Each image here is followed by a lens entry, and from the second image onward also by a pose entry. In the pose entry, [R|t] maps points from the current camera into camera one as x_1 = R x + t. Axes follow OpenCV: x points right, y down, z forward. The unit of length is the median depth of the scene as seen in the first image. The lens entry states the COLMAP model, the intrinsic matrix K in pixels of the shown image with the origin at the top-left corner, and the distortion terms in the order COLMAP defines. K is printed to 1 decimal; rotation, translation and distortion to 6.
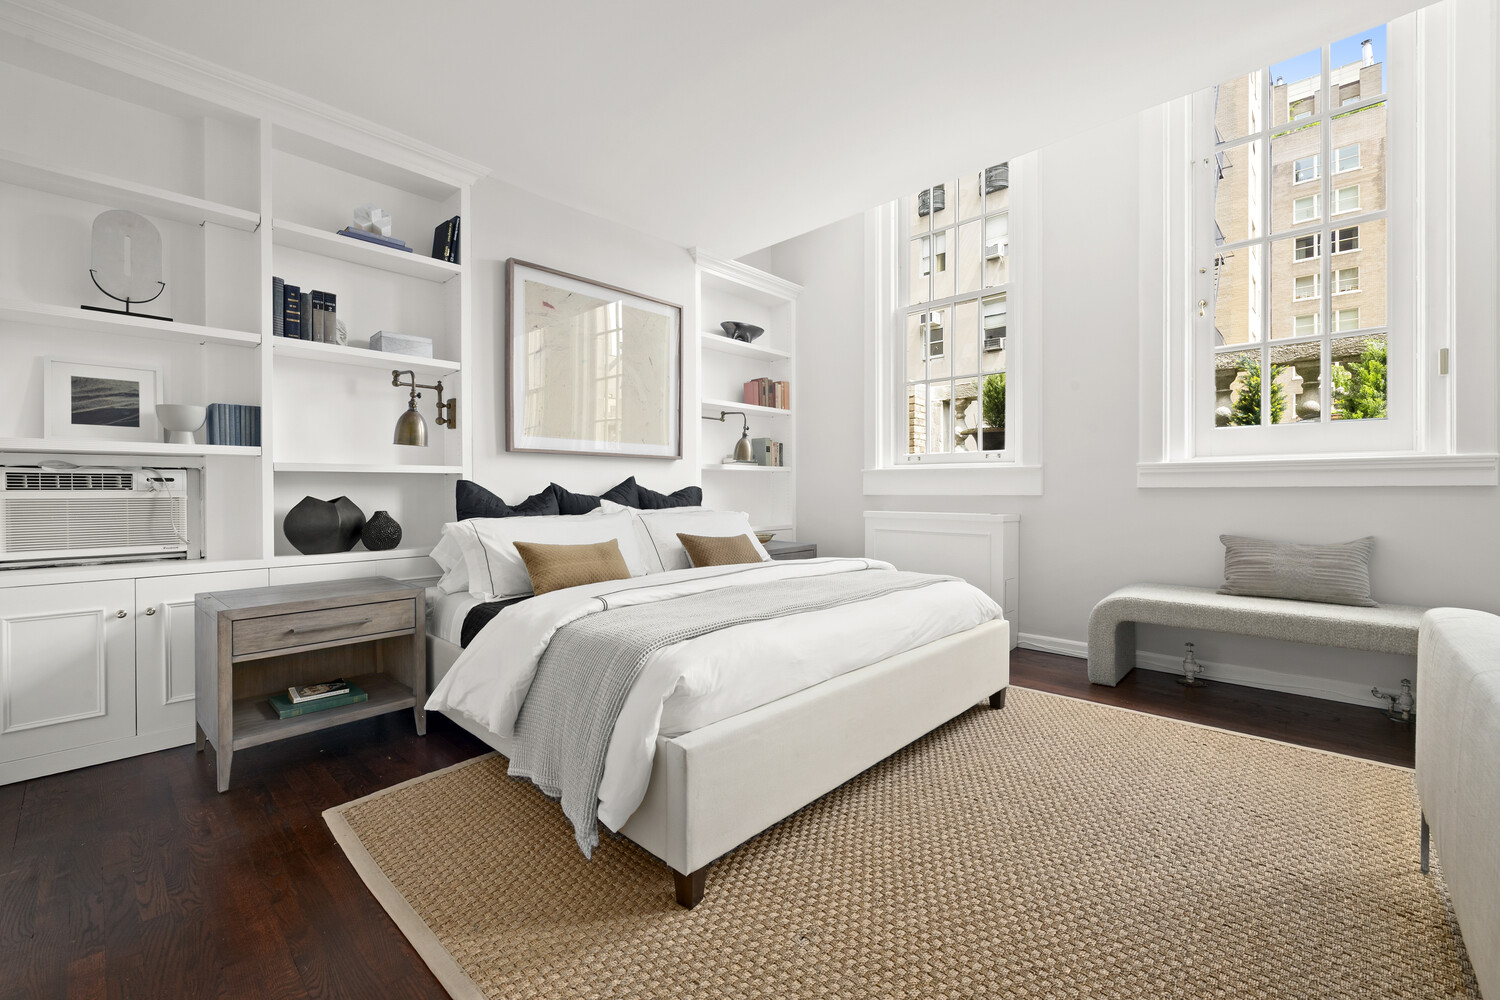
lens RADIAL K [[619.2, 0, 750.3], [0, 619.2, 498.6], [0, 0, 1]] dist [-0.001414, 0.000743]
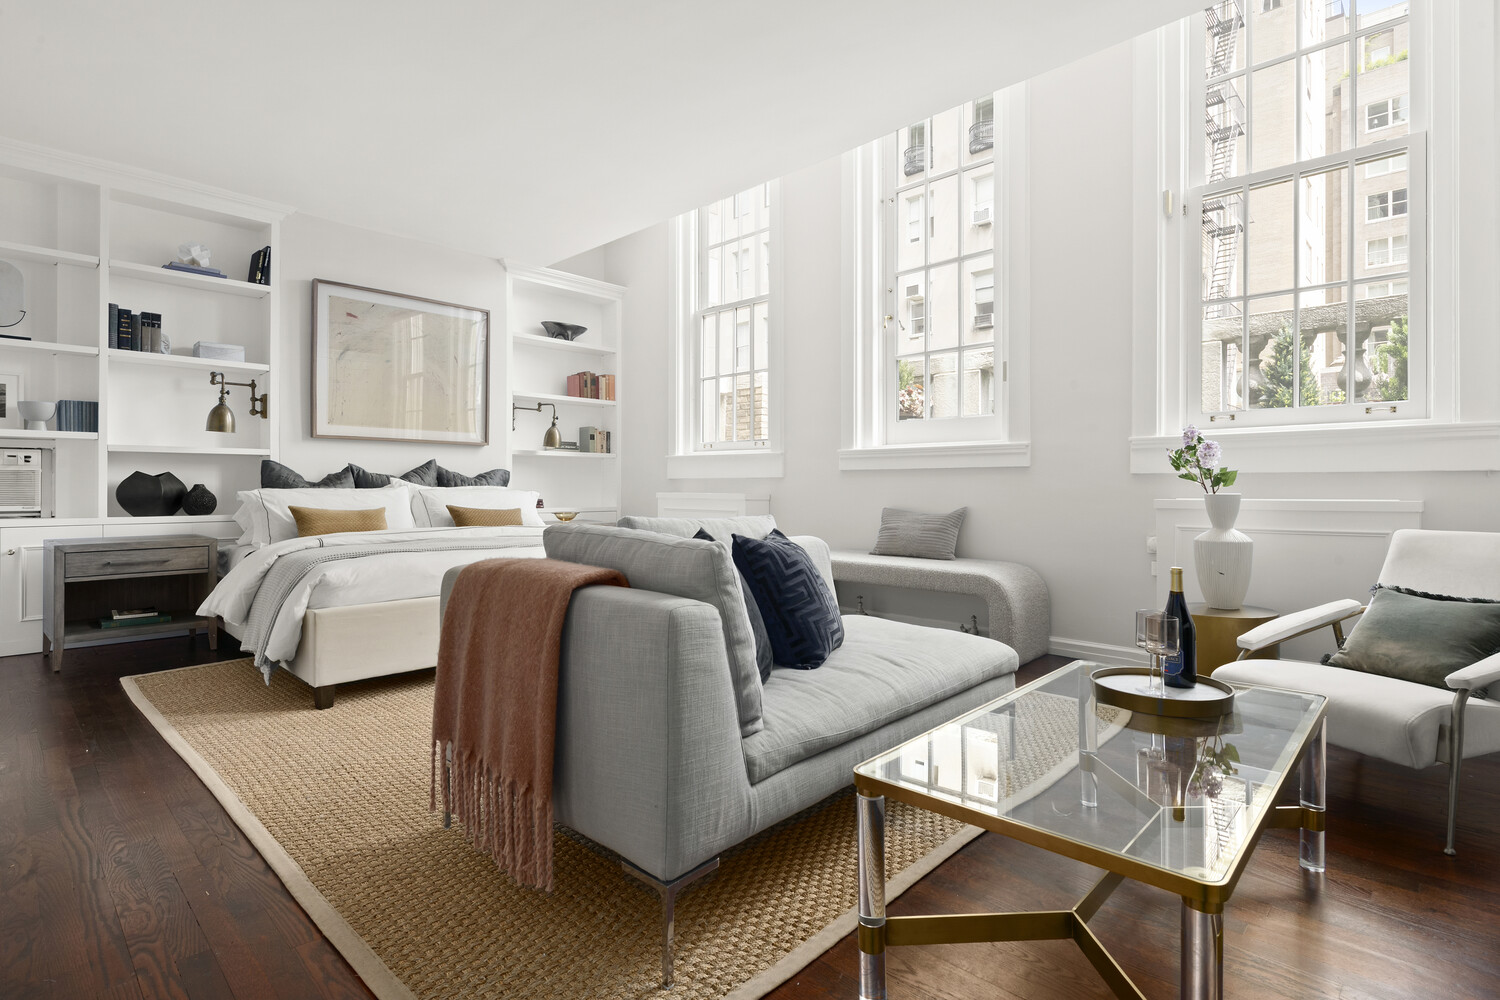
lens RADIAL K [[740.1, 0, 749.0], [0, 740.1, 489.4], [0, 0, 1]] dist [0.005572, -0.002797]
pose [[0.999958, 0.005258, -0.007451, 0.513864], [-0.005337, 0.999929, -0.010631, 0.039621], [0.007395, 0.010670, 0.999916, -0.480593]]
